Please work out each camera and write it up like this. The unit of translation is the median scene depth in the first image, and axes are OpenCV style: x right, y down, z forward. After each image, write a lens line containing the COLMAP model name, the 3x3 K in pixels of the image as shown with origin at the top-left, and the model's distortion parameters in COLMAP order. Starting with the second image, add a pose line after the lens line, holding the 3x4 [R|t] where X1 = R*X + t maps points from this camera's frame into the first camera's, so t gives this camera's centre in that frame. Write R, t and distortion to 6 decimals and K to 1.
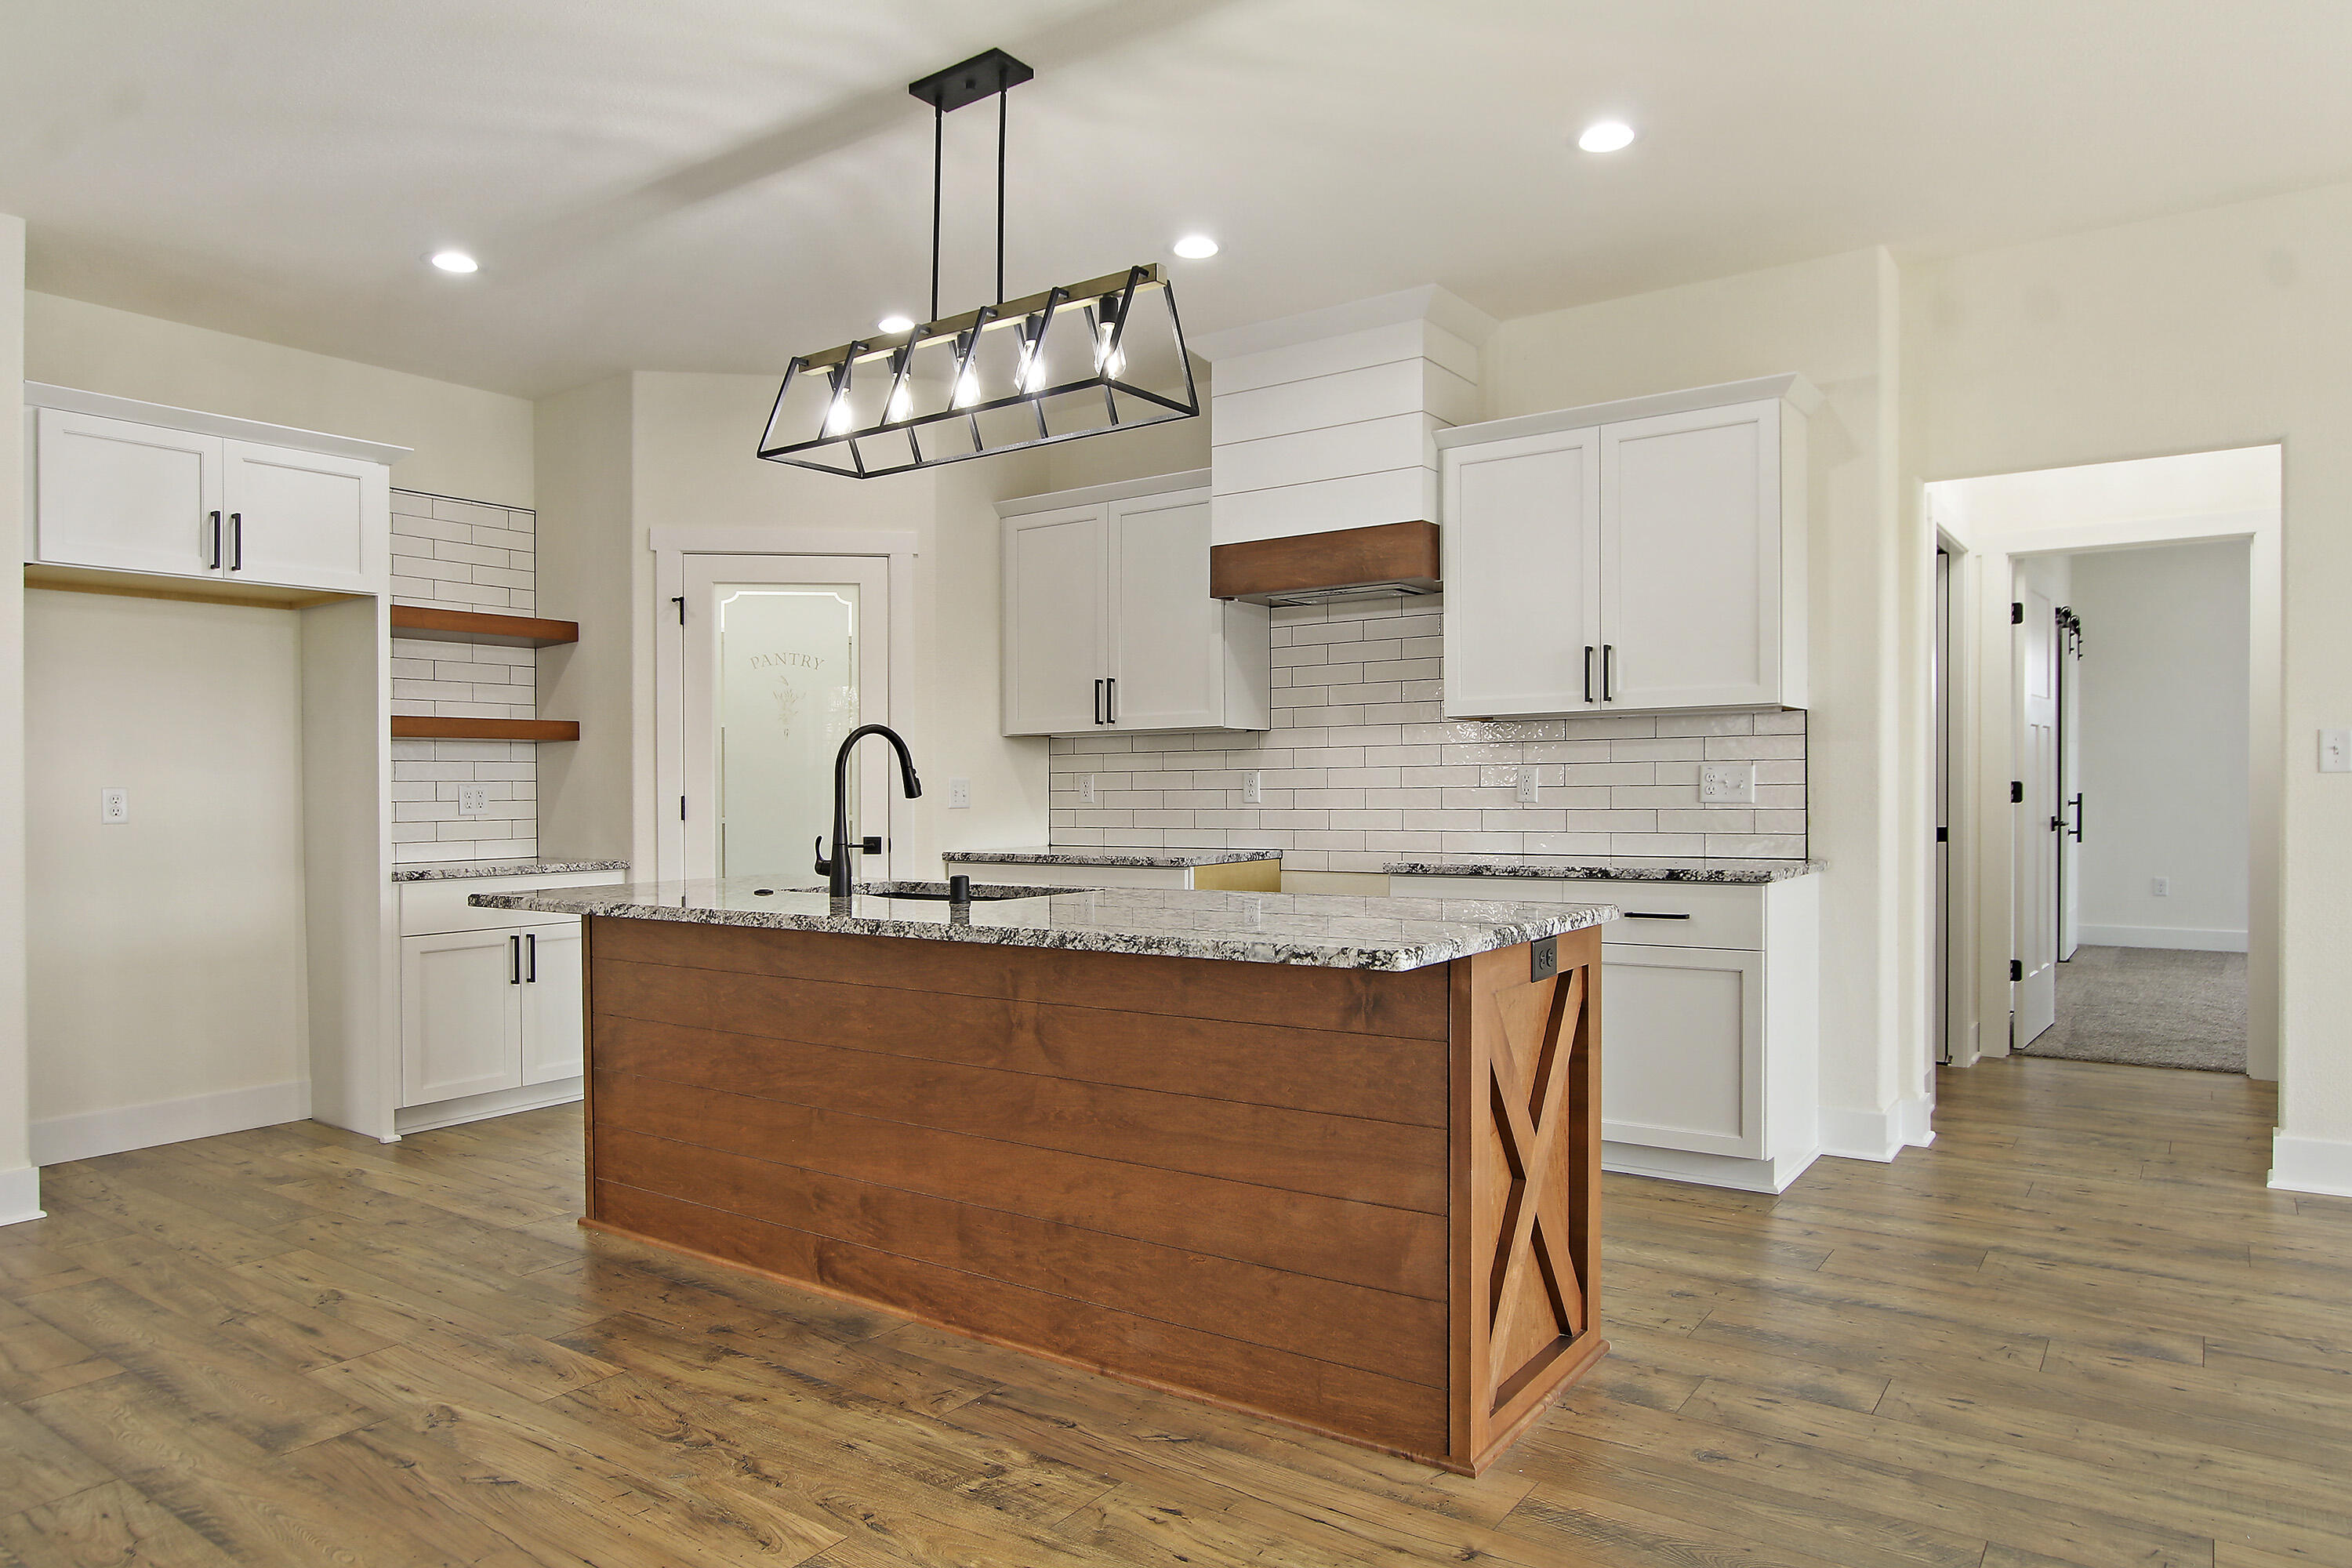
lens RADIAL K [[1464.1, 0, 1161.5], [0, 1464.1, 796.2], [0, 0, 1]] dist [-0.014543, 0.004285]
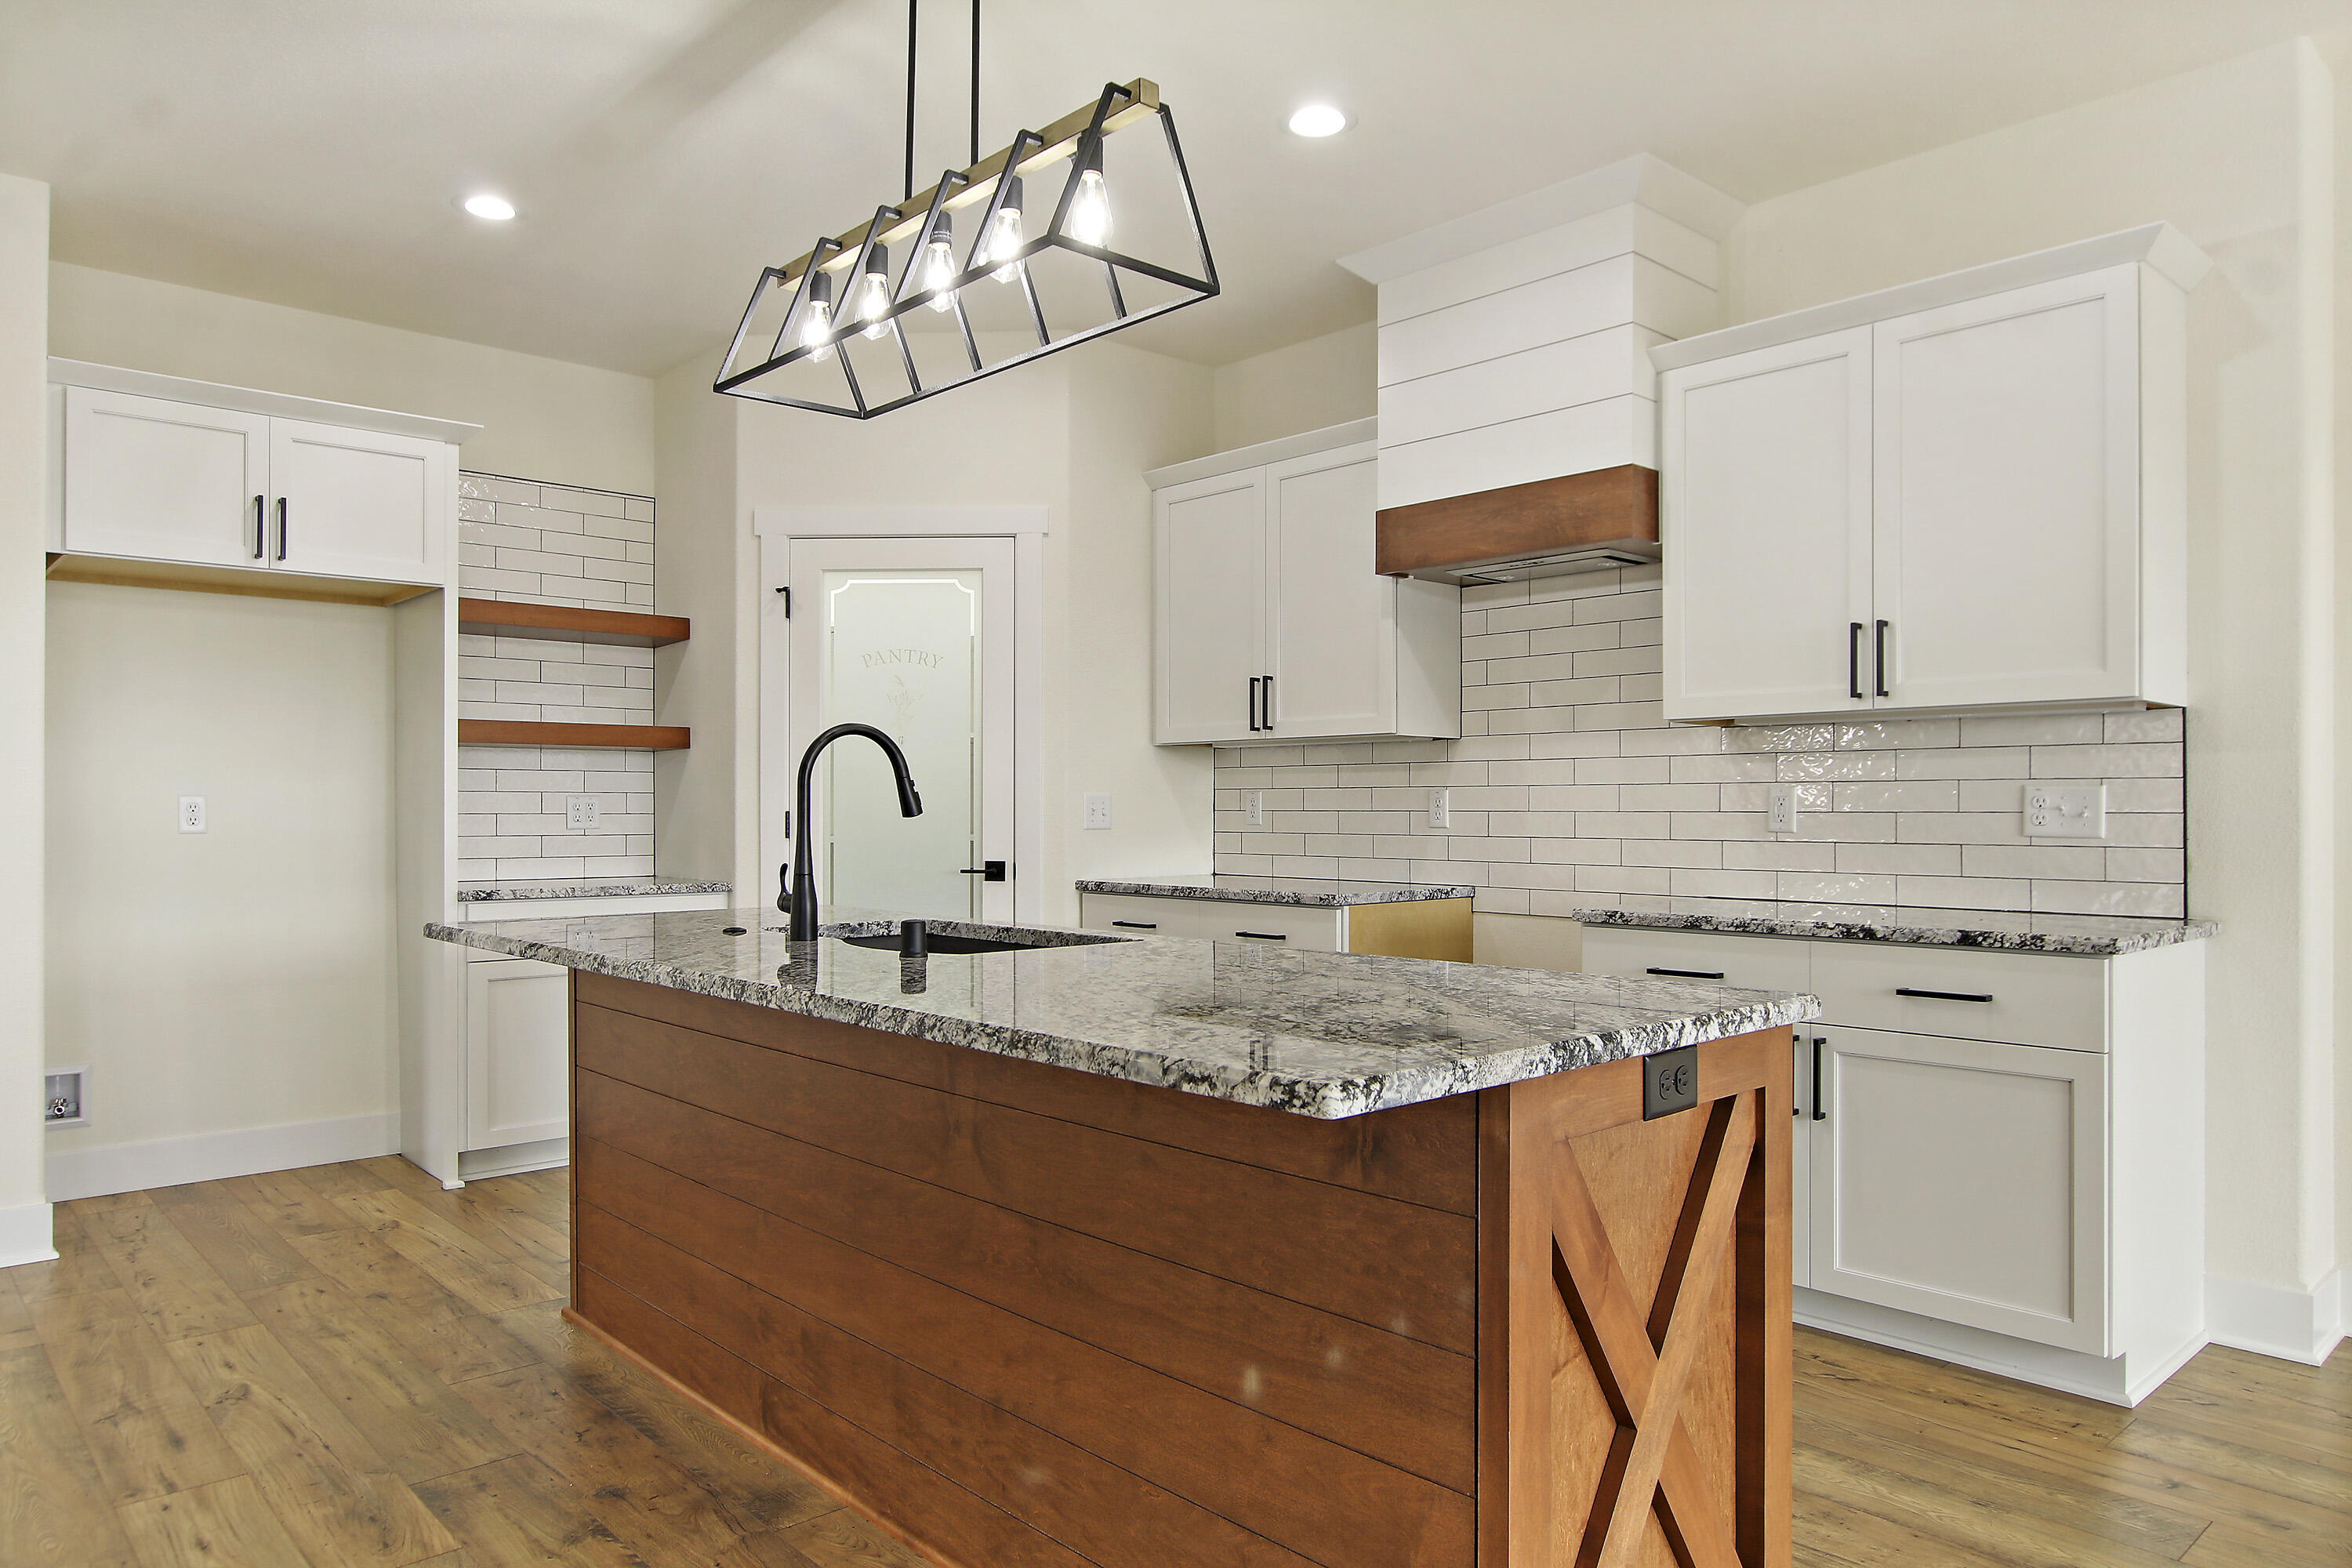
lens RADIAL K [[1519.1, 0, 1159.4], [0, 1519.1, 788.1], [0, 0, 1]] dist [-0.003712, -0.000885]
pose [[0.979037, 0.008517, -0.203506, 0.112458], [-0.012179, 0.999786, -0.016747, -0.001843], [0.203320, 0.018875, 0.978930, 0.194339]]
